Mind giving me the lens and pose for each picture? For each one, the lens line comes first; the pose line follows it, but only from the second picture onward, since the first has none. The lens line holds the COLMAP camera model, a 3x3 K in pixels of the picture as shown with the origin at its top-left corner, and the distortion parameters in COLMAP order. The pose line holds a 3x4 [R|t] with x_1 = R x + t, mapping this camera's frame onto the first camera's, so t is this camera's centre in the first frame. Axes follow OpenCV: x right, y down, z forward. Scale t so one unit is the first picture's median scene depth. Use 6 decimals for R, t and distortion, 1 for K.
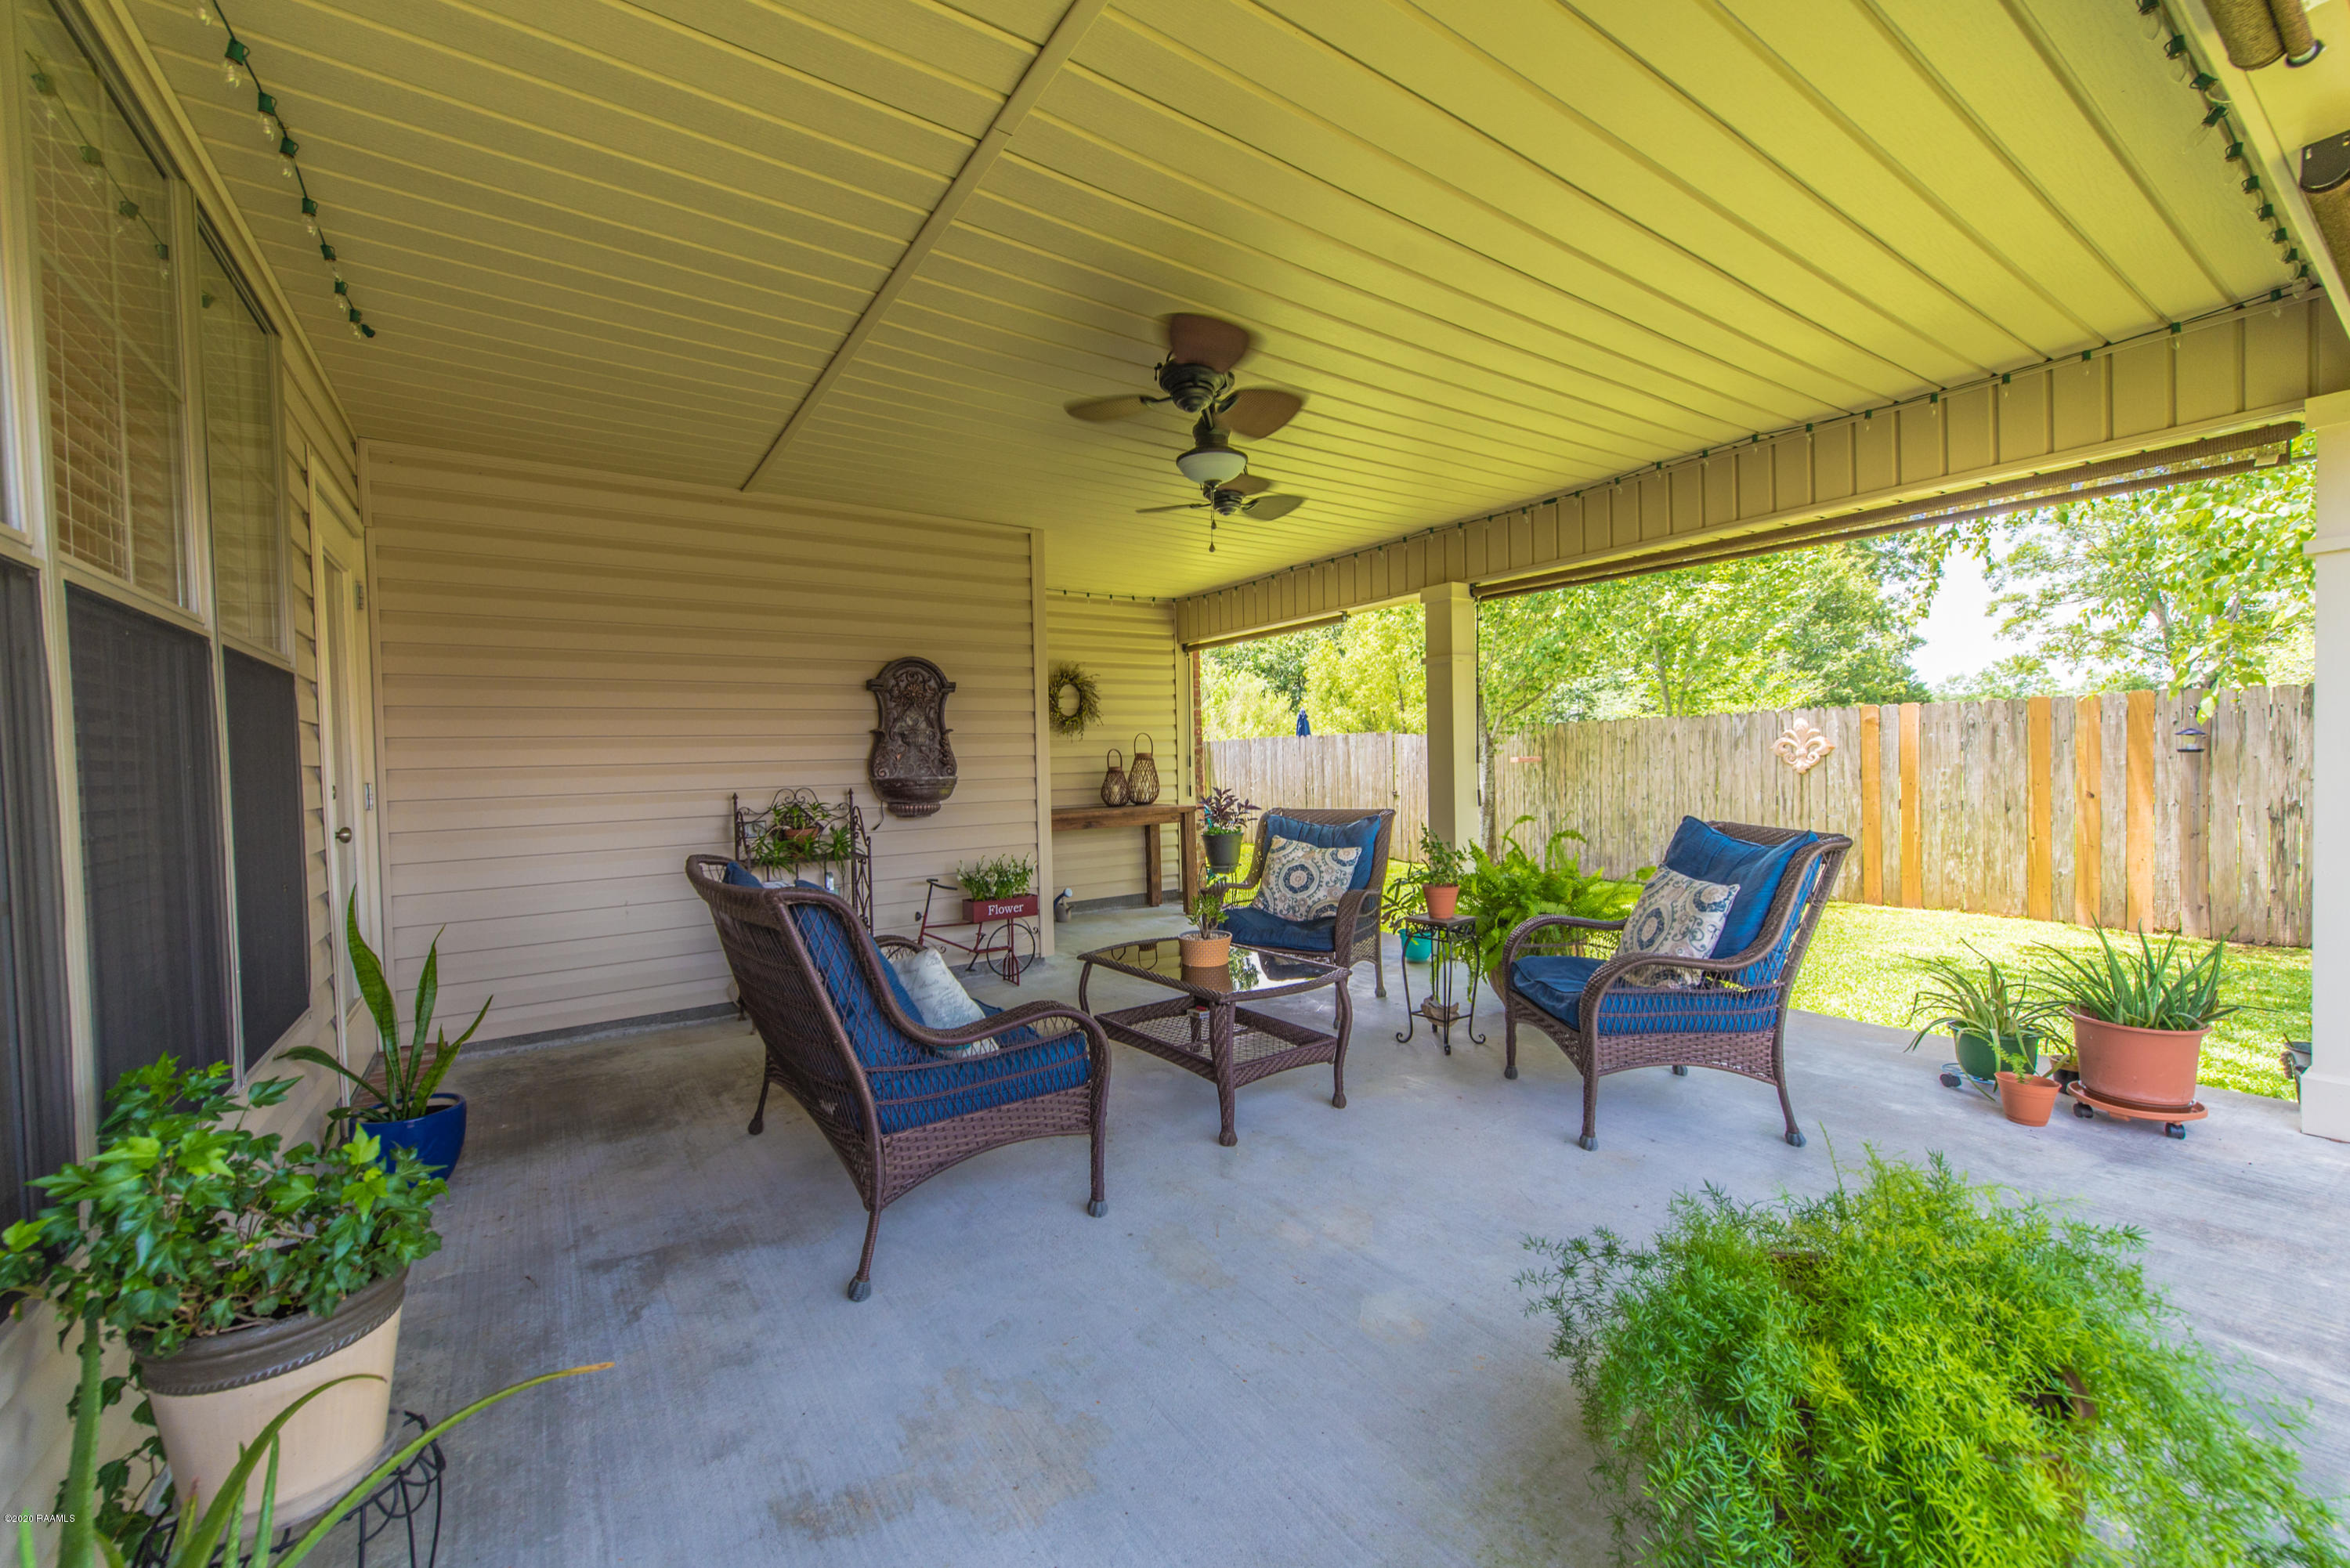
lens RADIAL K [[917.7, 0, 1171.8], [0, 917.7, 783.1], [0, 0, 1]] dist [0.016123, -0.005319]
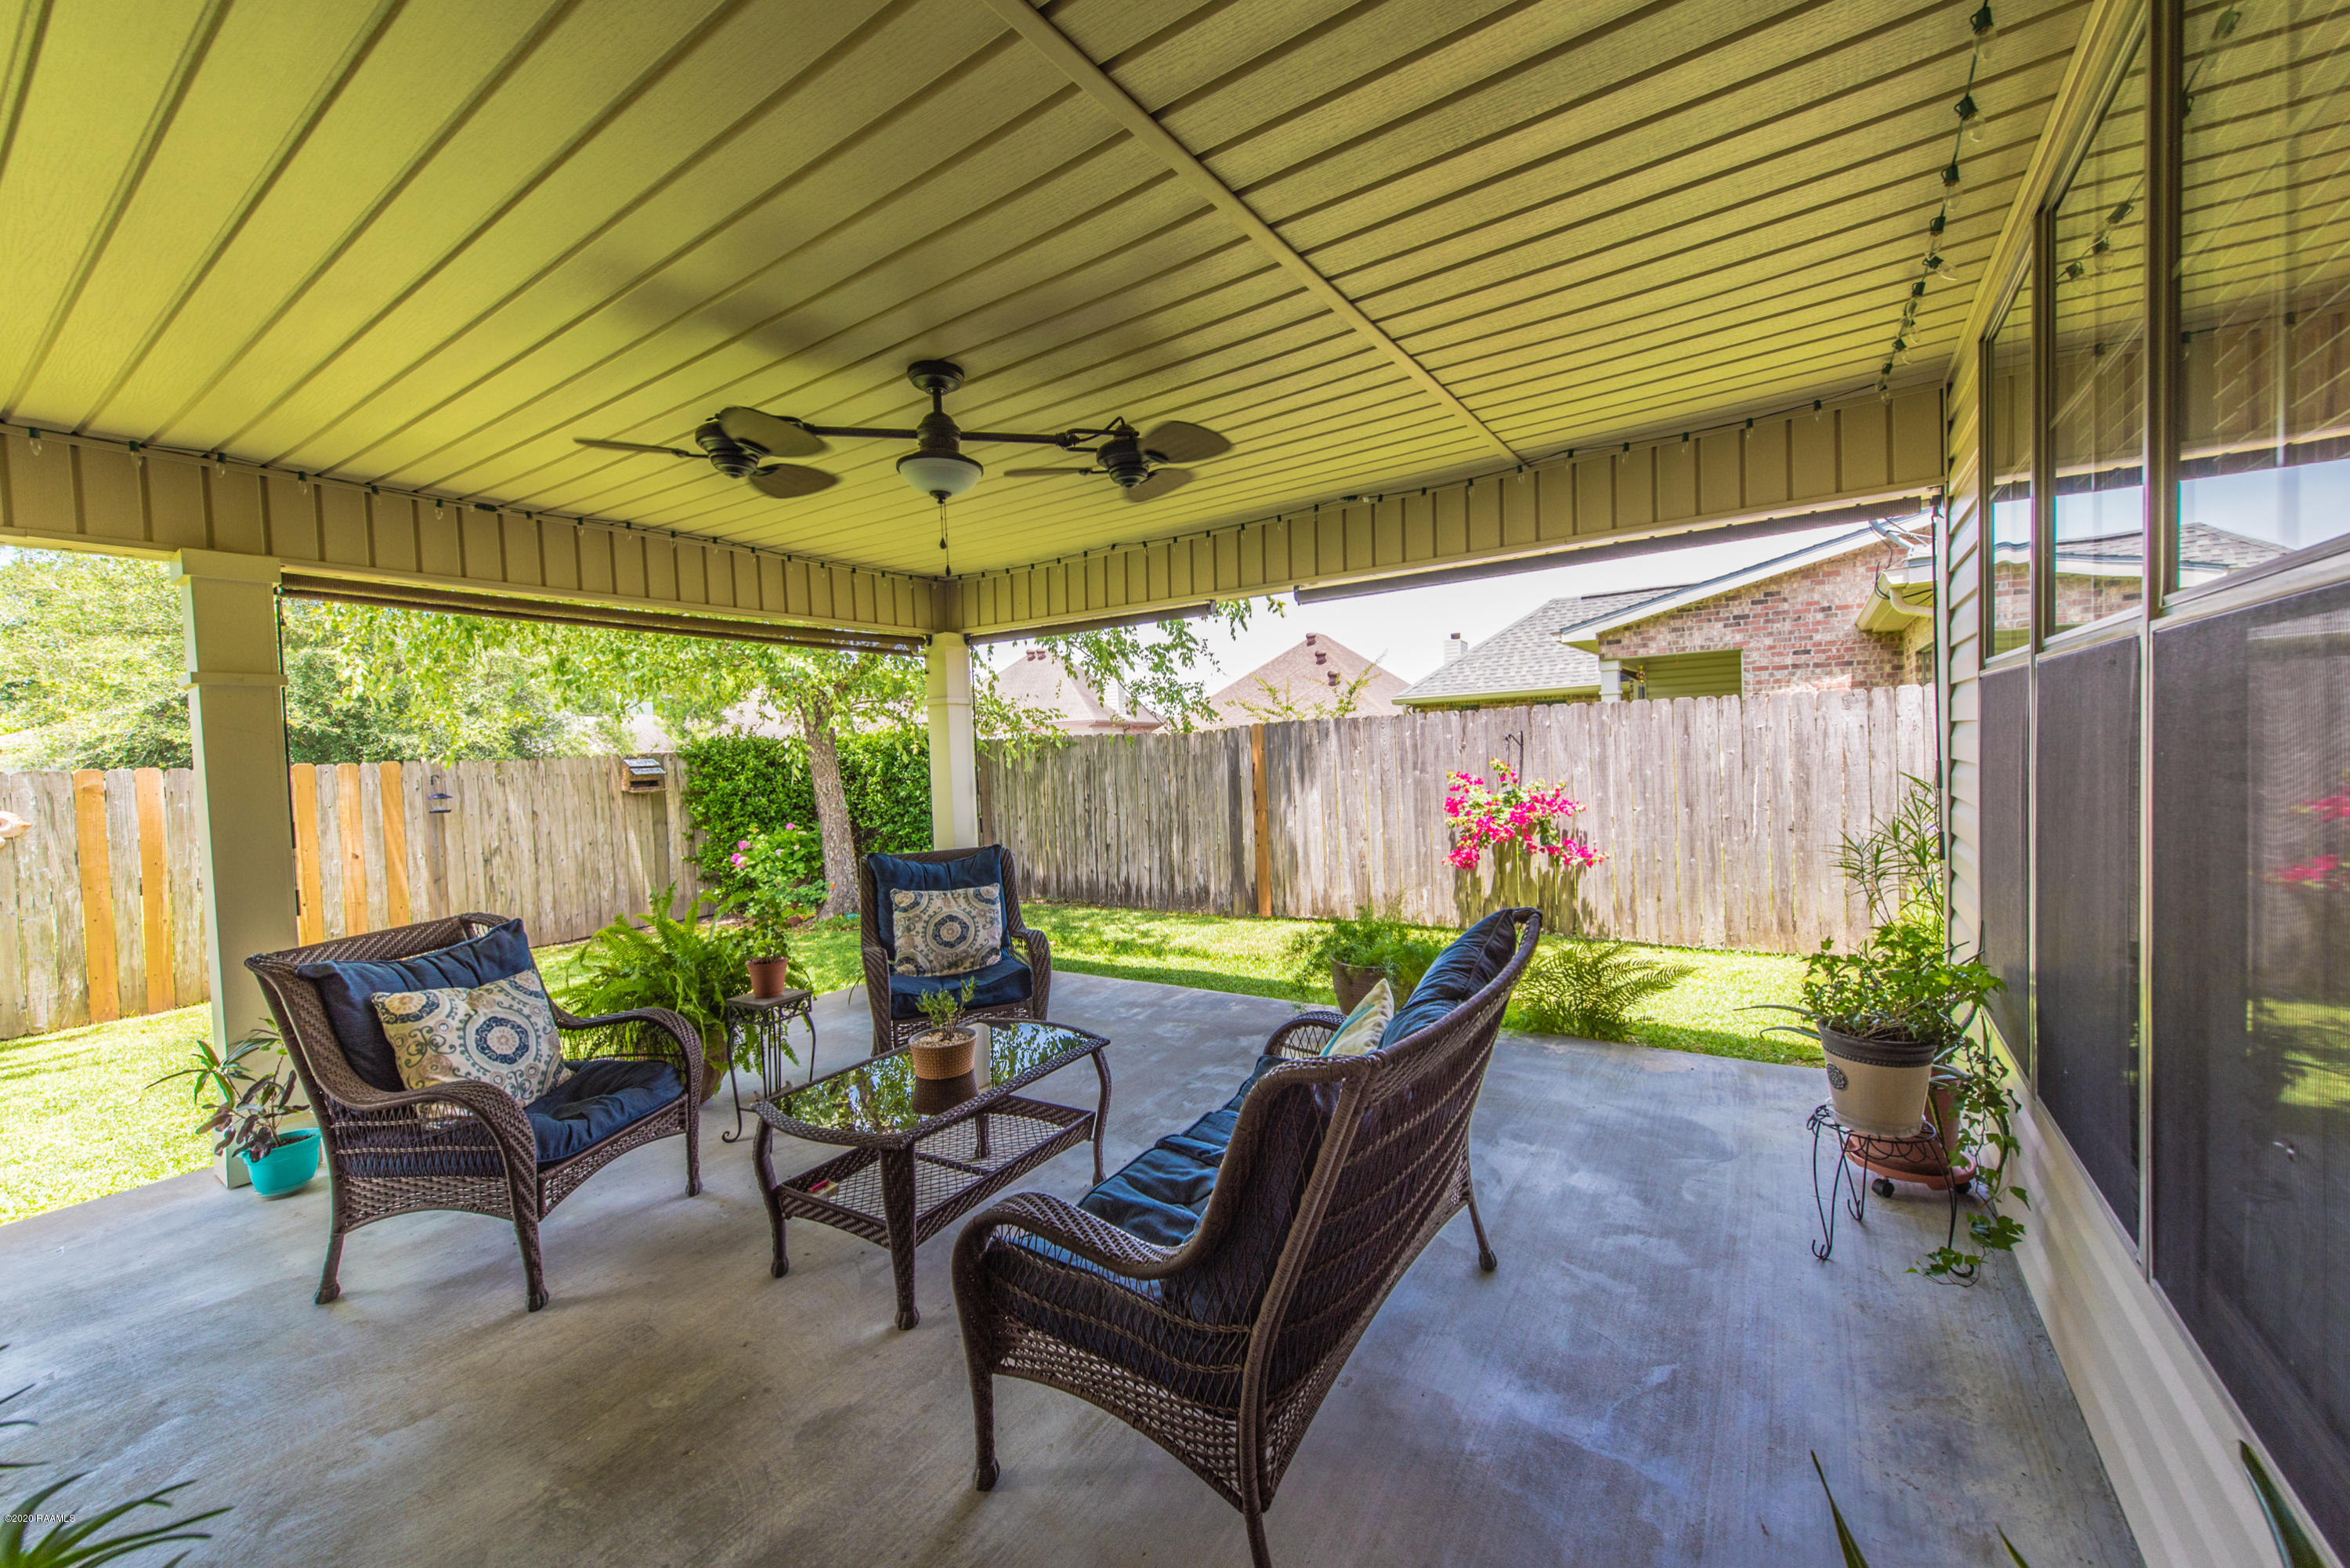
lens RADIAL K [[917.7, 0, 1173.7], [0, 917.7, 782.2], [0, 0, 1]] dist [0.016123, -0.005319]
pose [[-0.369477, 0.009237, 0.929194, -0.377116], [0.073821, 0.997082, 0.019442, -0.023781], [-0.926303, 0.075777, -0.369080, 0.502151]]
